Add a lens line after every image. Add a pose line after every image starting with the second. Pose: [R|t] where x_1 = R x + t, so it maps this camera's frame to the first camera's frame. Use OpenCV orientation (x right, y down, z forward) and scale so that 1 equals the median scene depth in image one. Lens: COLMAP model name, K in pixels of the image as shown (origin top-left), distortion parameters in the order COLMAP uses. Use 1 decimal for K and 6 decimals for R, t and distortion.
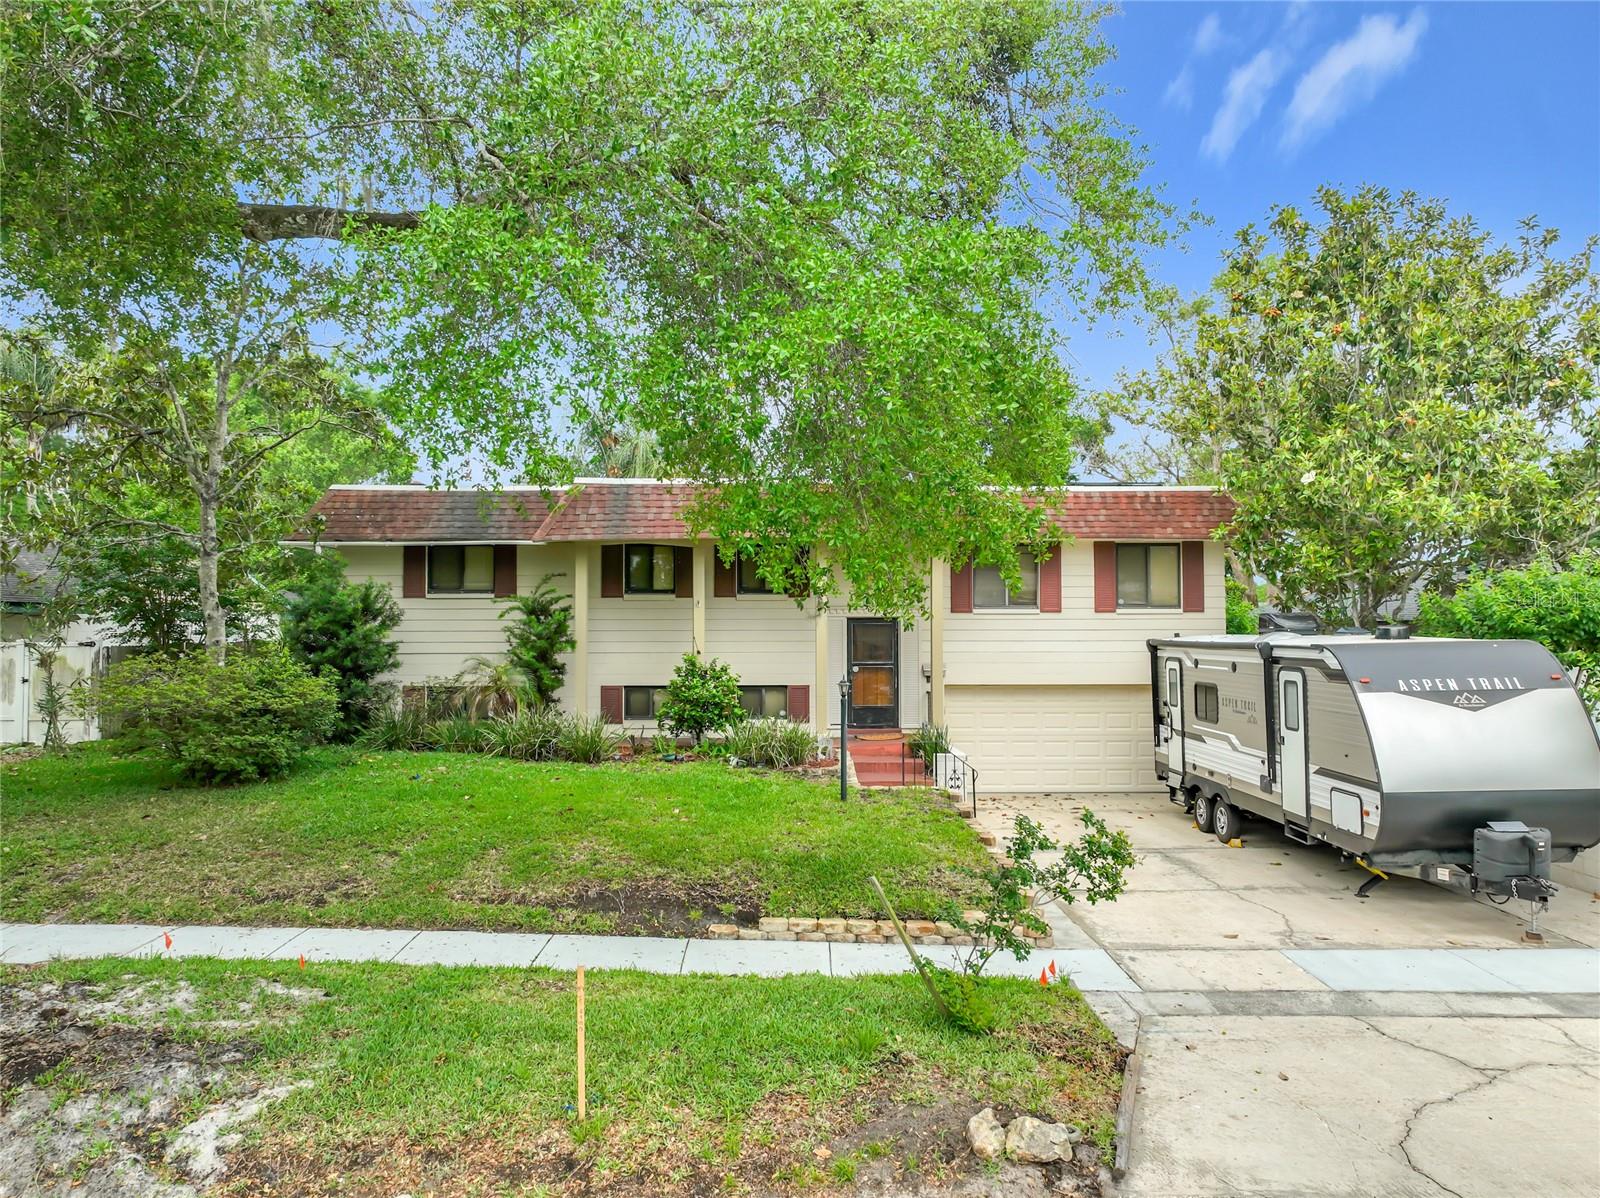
lens RADIAL K [[1098.5, 0, 771.3], [0, 1098.5, 594.1], [0, 0, 1]] dist [0.004093, 0.006709]
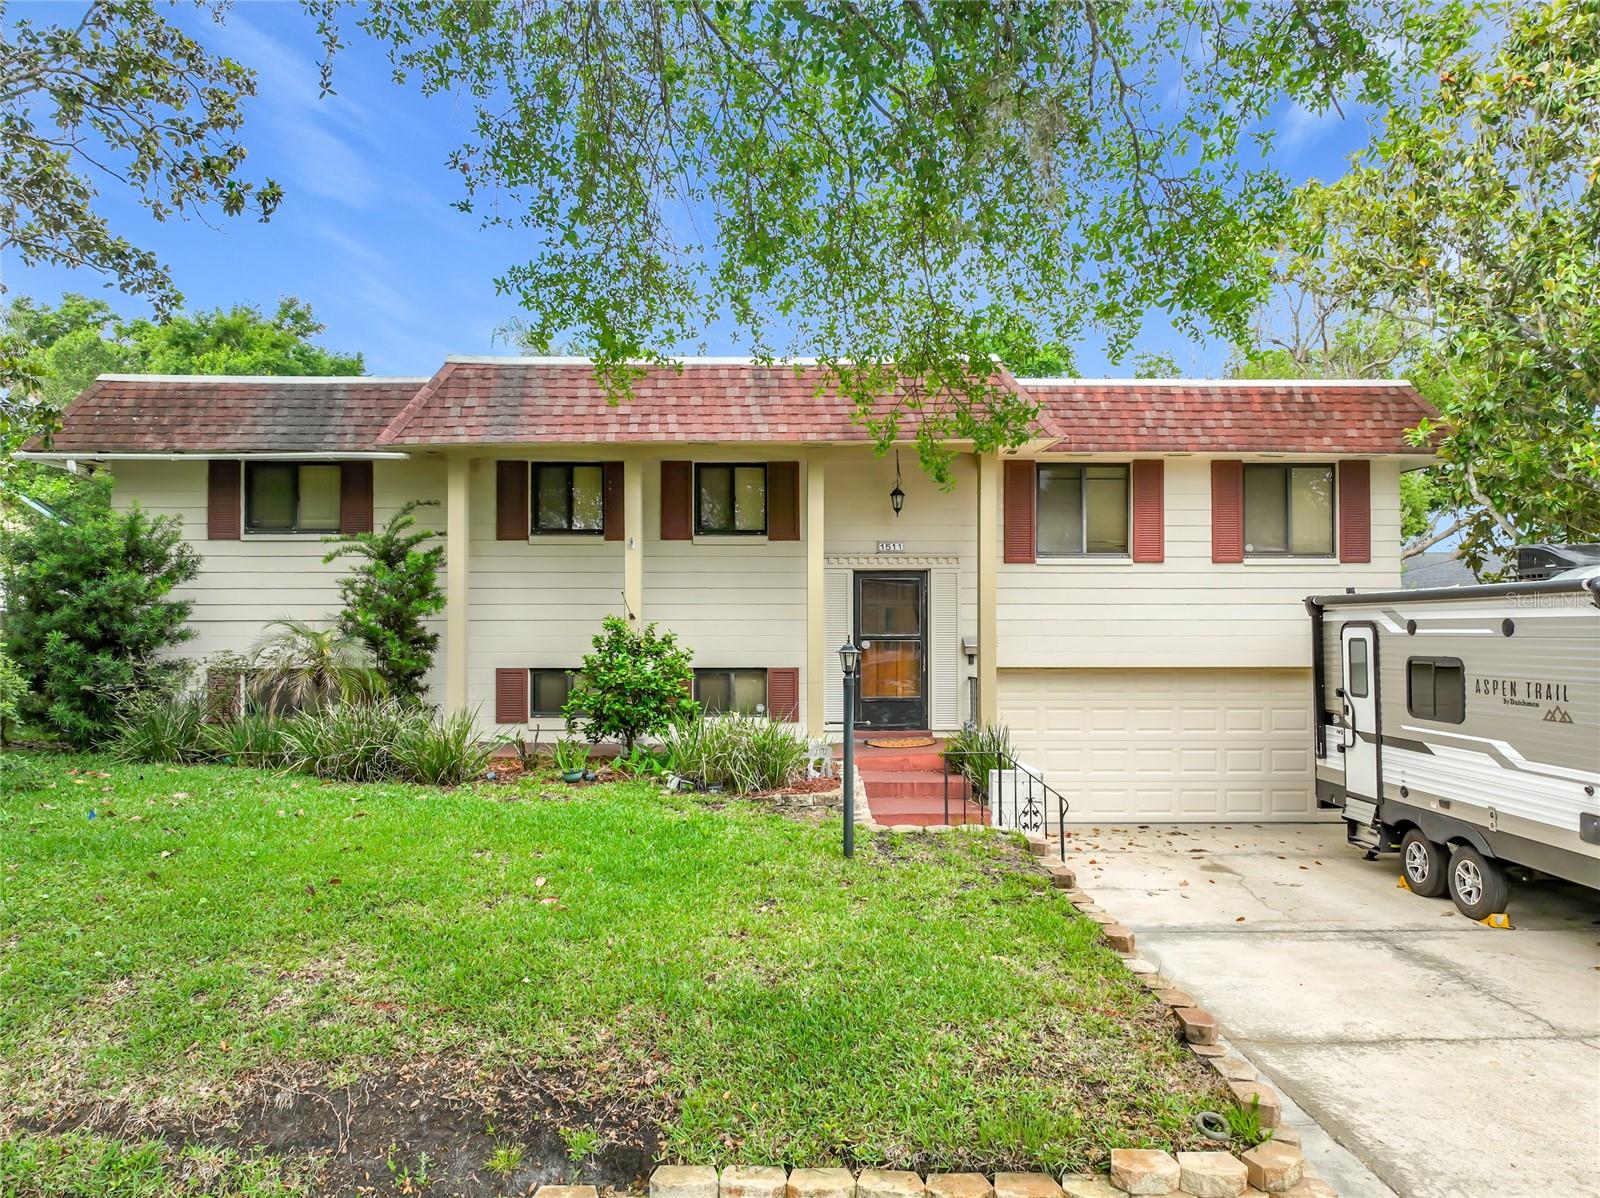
lens RADIAL K [[1119.8, 0, 775.3], [0, 1119.8, 614.9], [0, 0, 1]] dist [0.001933, -0.000719]
pose [[0.999999, 0.001144, 0.000807, 0.020724], [-0.001159, 0.999816, 0.019153, 0.038894], [-0.000785, -0.019154, 0.999816, 0.318469]]
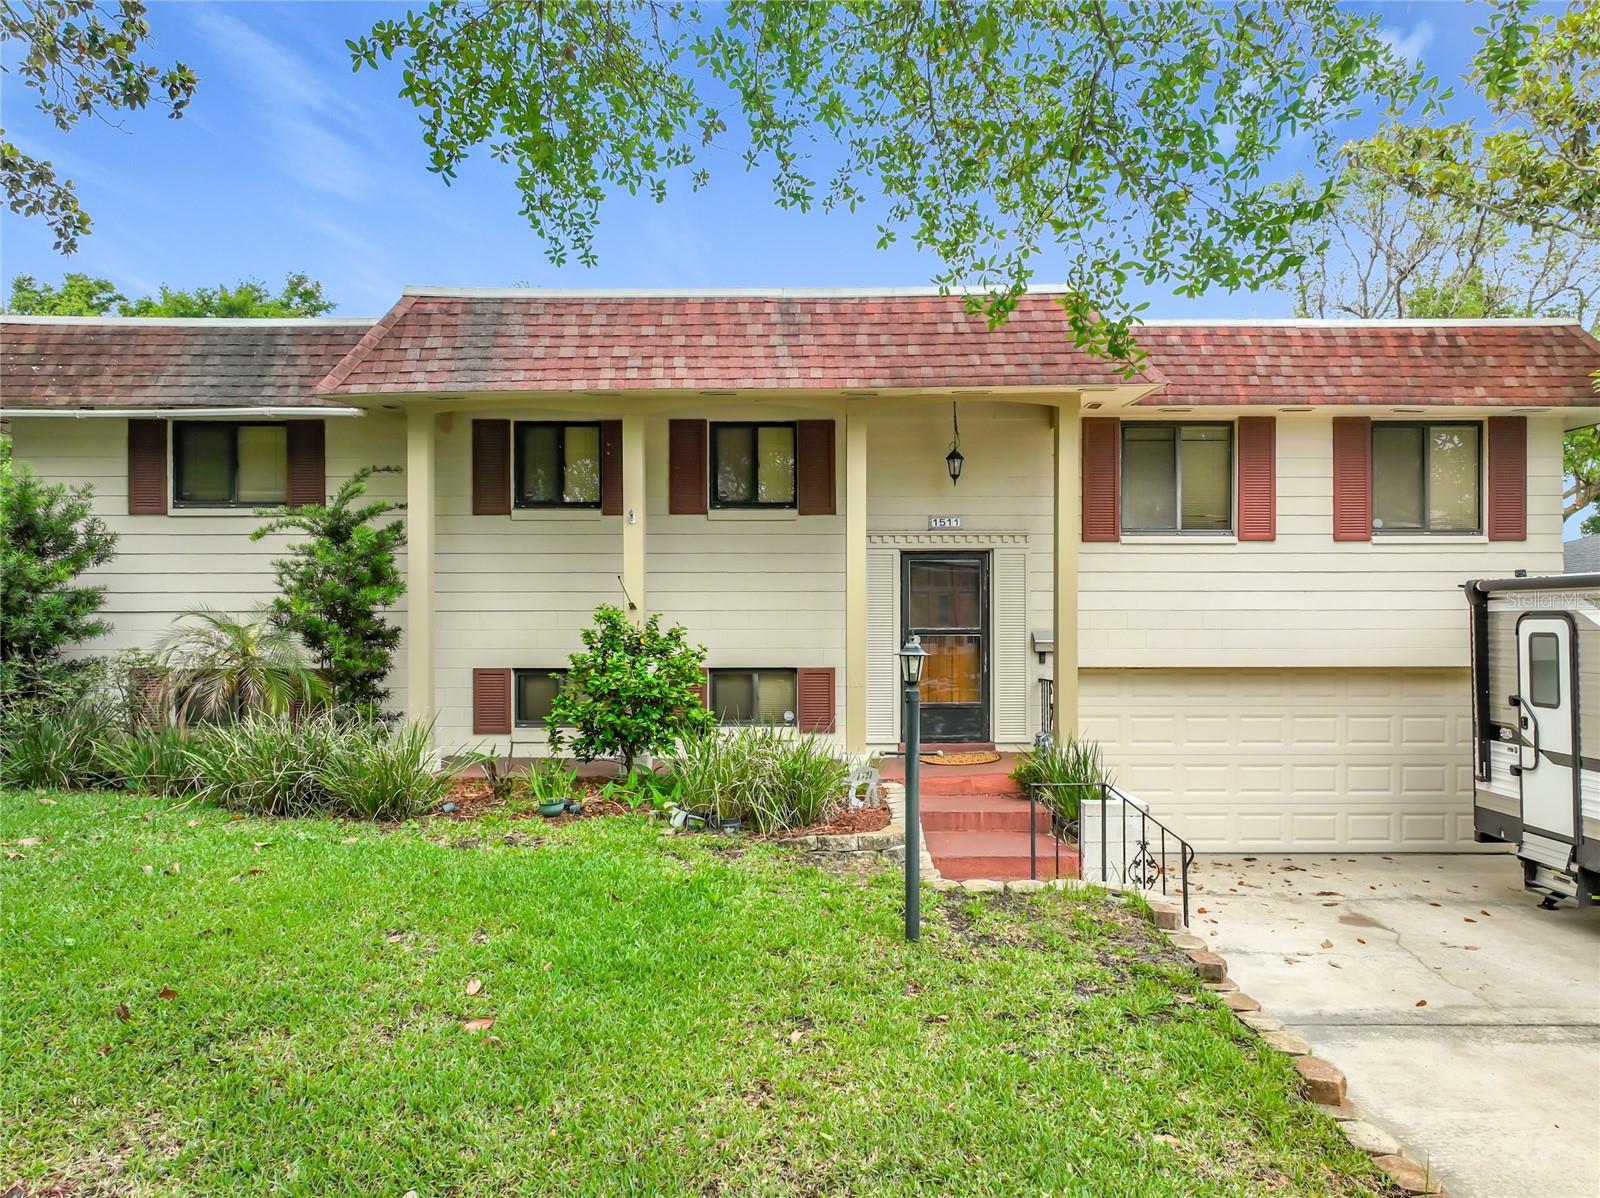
lens RADIAL K [[1130.9, 0, 790.9], [0, 1130.9, 625.4], [0, 0, 1]] dist [-0.001379, 0.008591]
pose [[0.999948, 0.000582, -0.010164, 0.018846], [-0.000210, 0.999332, 0.036557, 0.041931], [0.010178, -0.036553, 0.999280, 0.437623]]
